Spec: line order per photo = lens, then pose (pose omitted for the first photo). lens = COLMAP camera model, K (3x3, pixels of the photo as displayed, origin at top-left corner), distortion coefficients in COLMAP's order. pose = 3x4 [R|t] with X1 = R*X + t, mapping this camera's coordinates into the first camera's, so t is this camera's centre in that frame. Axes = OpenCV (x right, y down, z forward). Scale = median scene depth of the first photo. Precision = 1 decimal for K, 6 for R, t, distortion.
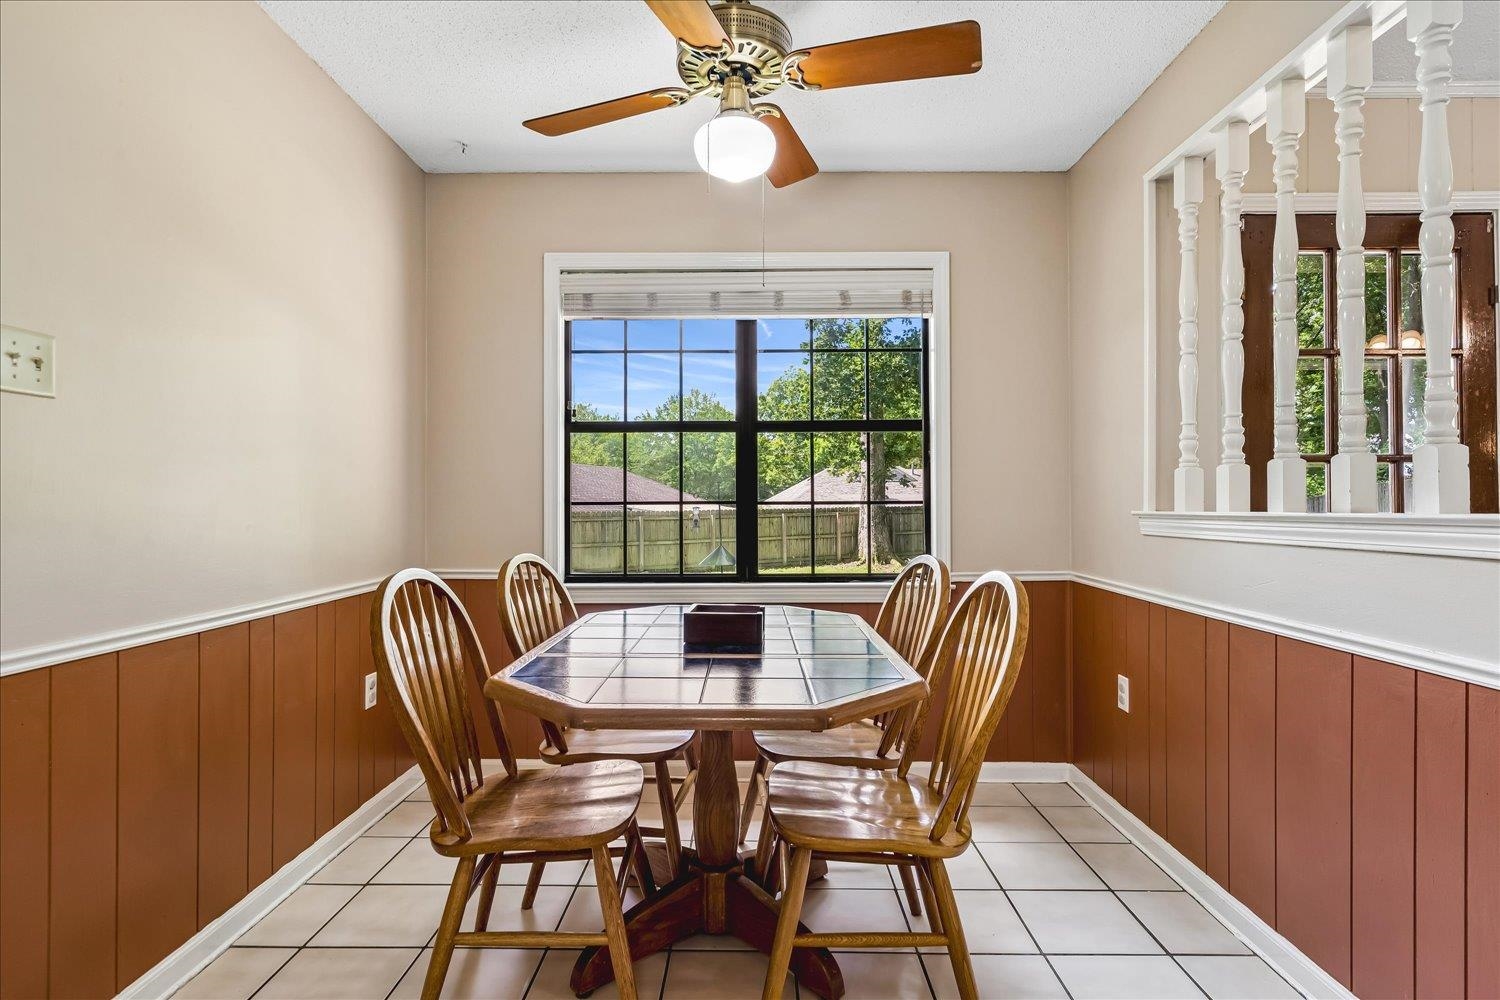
lens RADIAL K [[760.5, 0, 750.0], [0, 760.5, 500.0], [0, 0, 1]] dist [-0.001645, -0.000057]
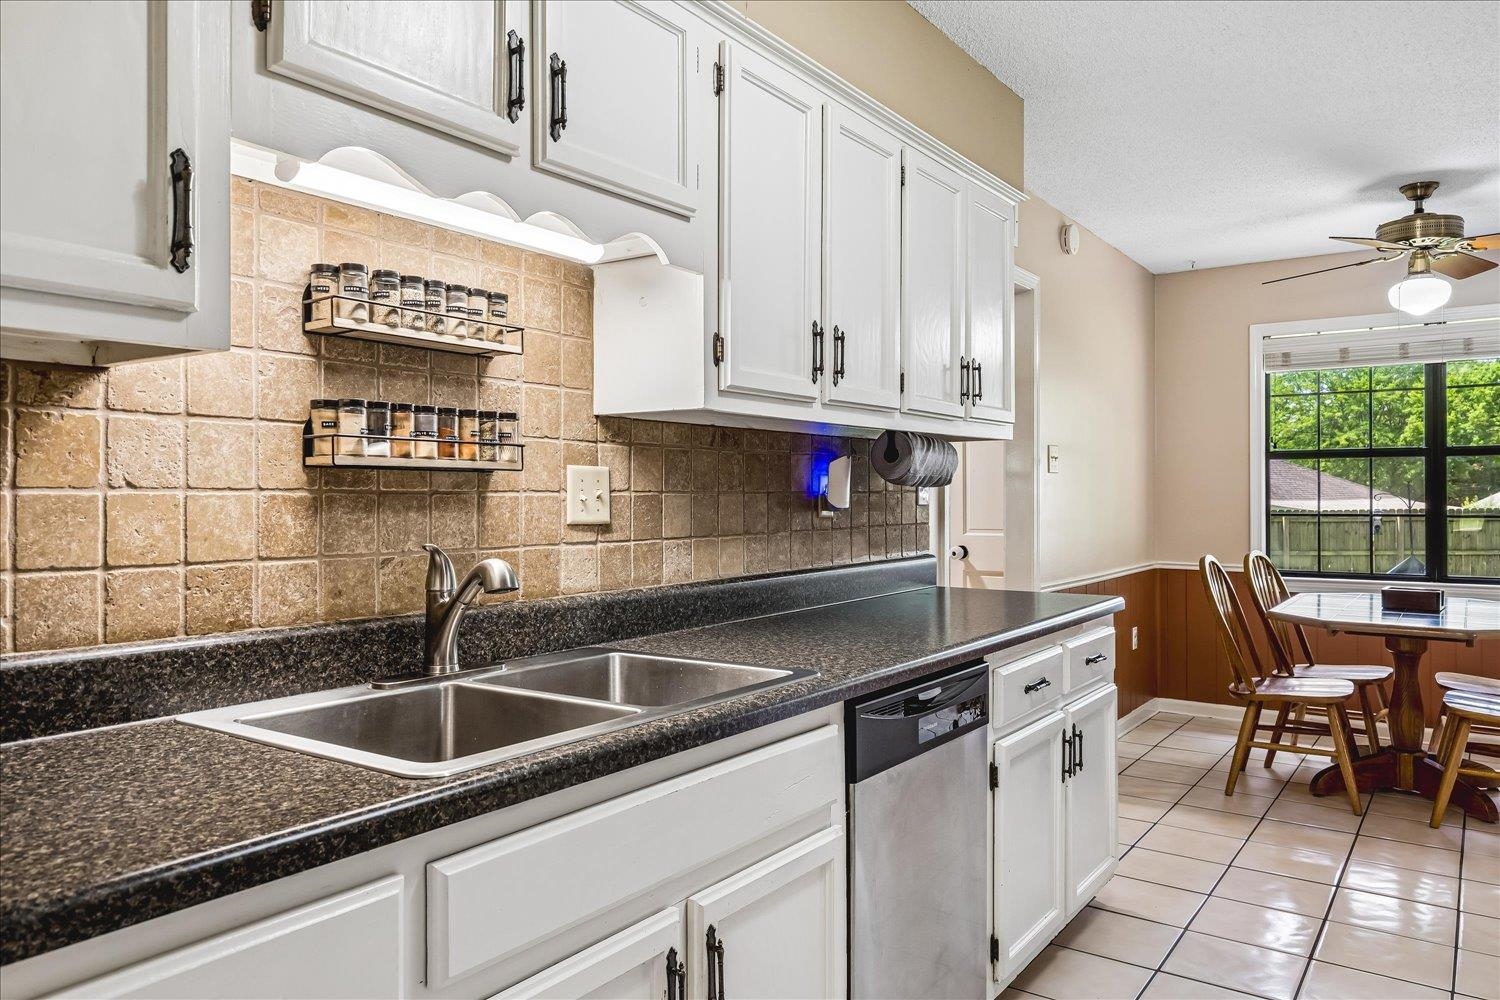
lens RADIAL K [[1004.9, 0, 750.0], [0, 1004.9, 500.0], [0, 0, 1]] dist [0.001275, 0.001557]
pose [[0.812709, -0.002154, -0.582665, 0.041820], [0.006685, 0.999962, 0.005628, -0.037922], [0.582631, -0.008469, 0.812693, -0.934809]]
